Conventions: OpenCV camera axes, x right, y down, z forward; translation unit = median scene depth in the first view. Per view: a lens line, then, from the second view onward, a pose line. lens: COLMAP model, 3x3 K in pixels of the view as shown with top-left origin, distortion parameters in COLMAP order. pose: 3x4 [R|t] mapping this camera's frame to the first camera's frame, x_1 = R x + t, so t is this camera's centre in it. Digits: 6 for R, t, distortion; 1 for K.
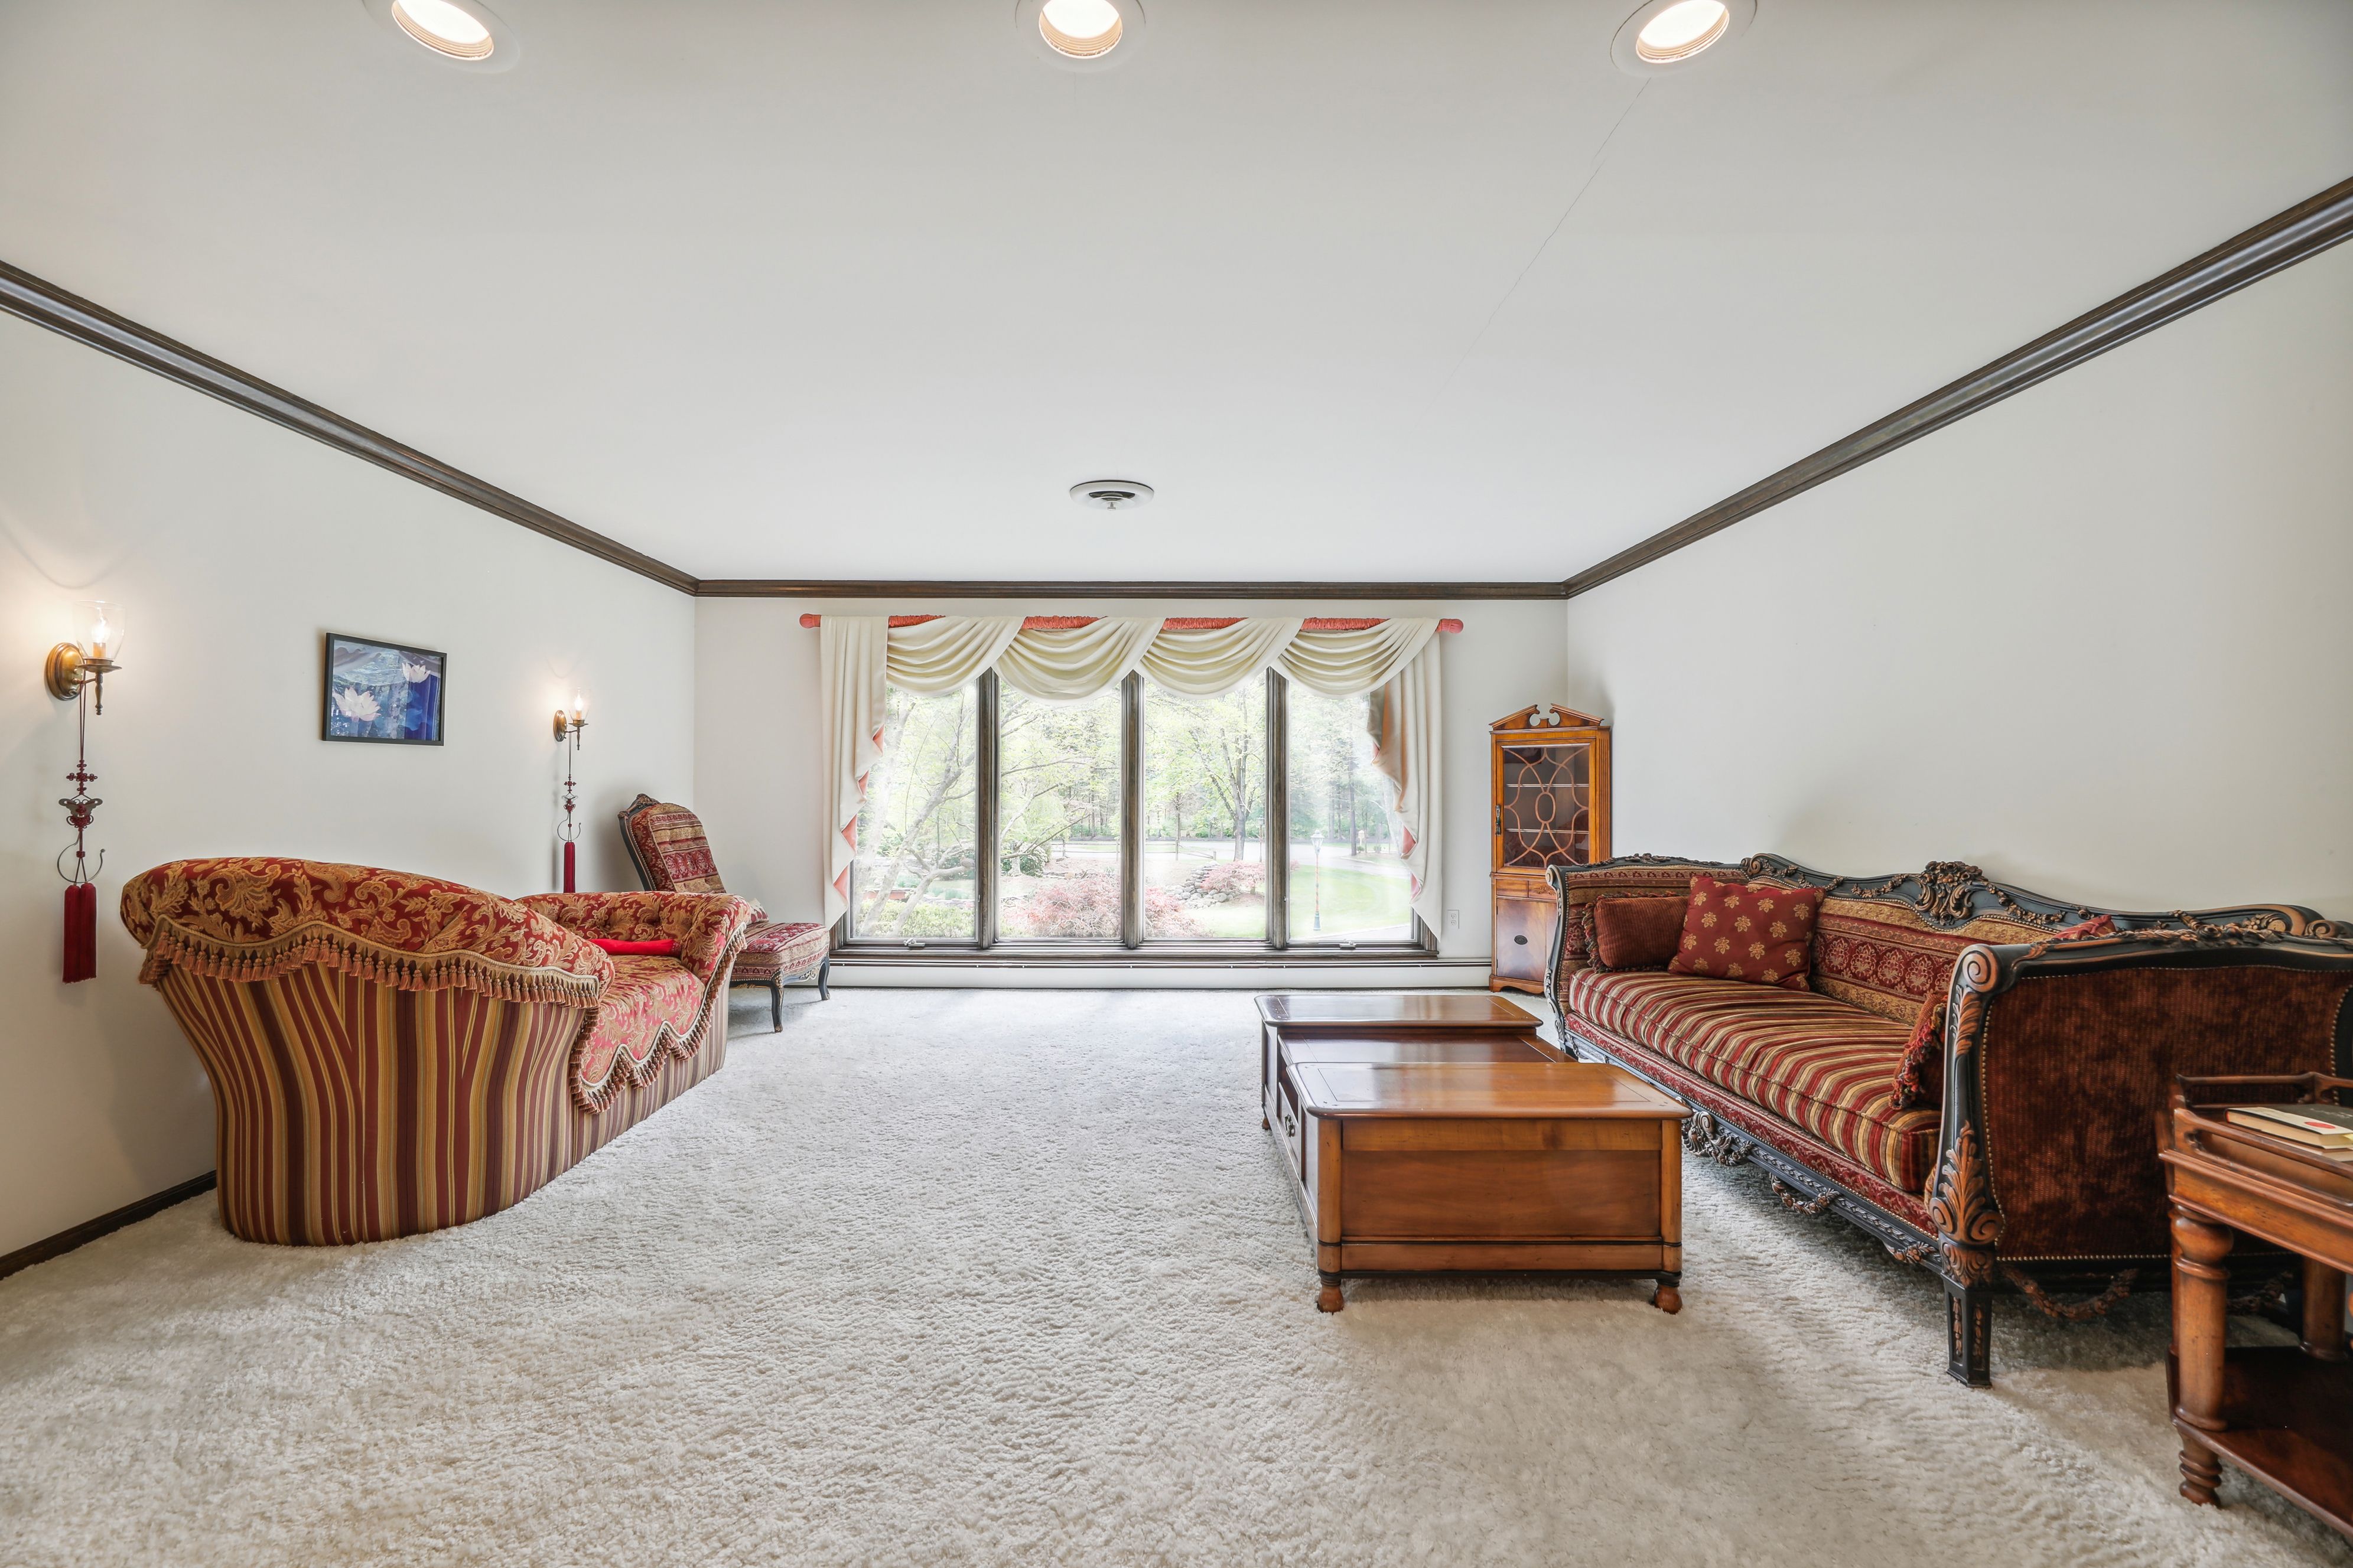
lens RADIAL K [[952.1, 0, 1175.6], [0, 952.1, 789.3], [0, 0, 1]] dist [-0.000101, 0.000027]
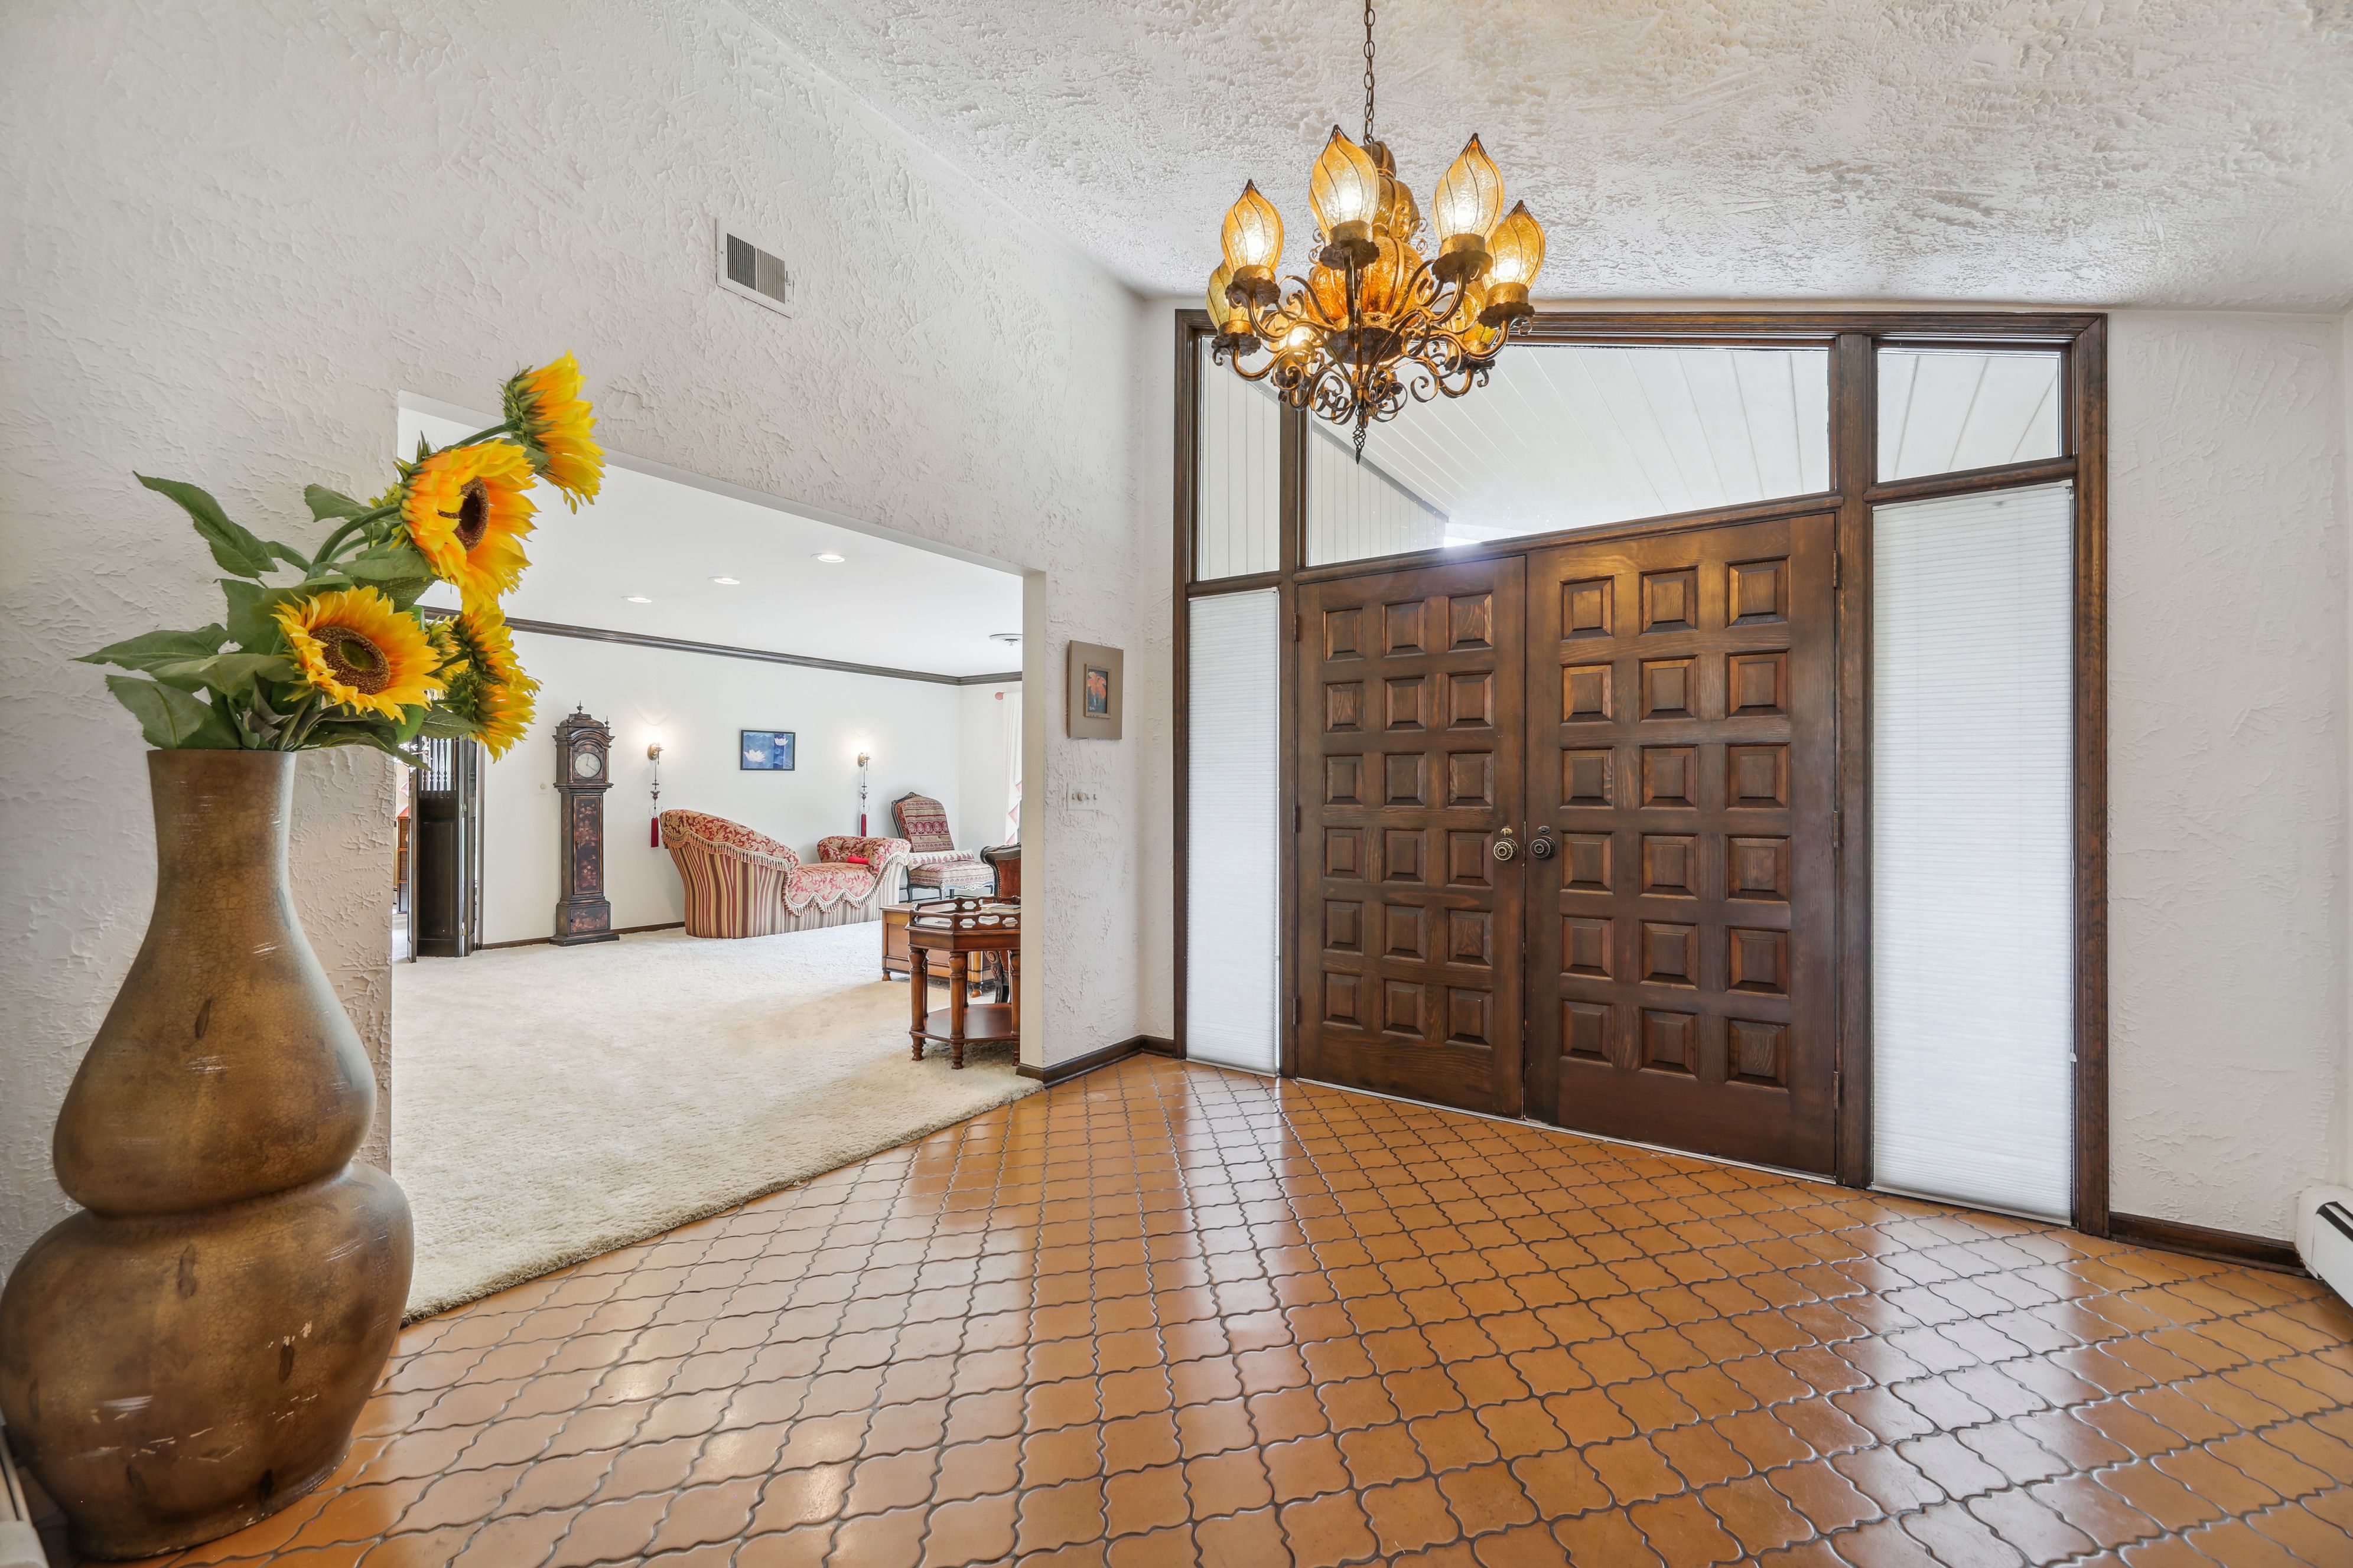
lens RADIAL K [[952.1, 0, 1178.8], [0, 952.1, 789.1], [0, 0, 1]] dist [-0.000101, 0.000027]
pose [[0.812136, -0.003188, -0.583460, 1.633976], [-0.000331, 0.999982, -0.005924, 0.016459], [0.583469, 0.005004, 0.812120, -0.449613]]
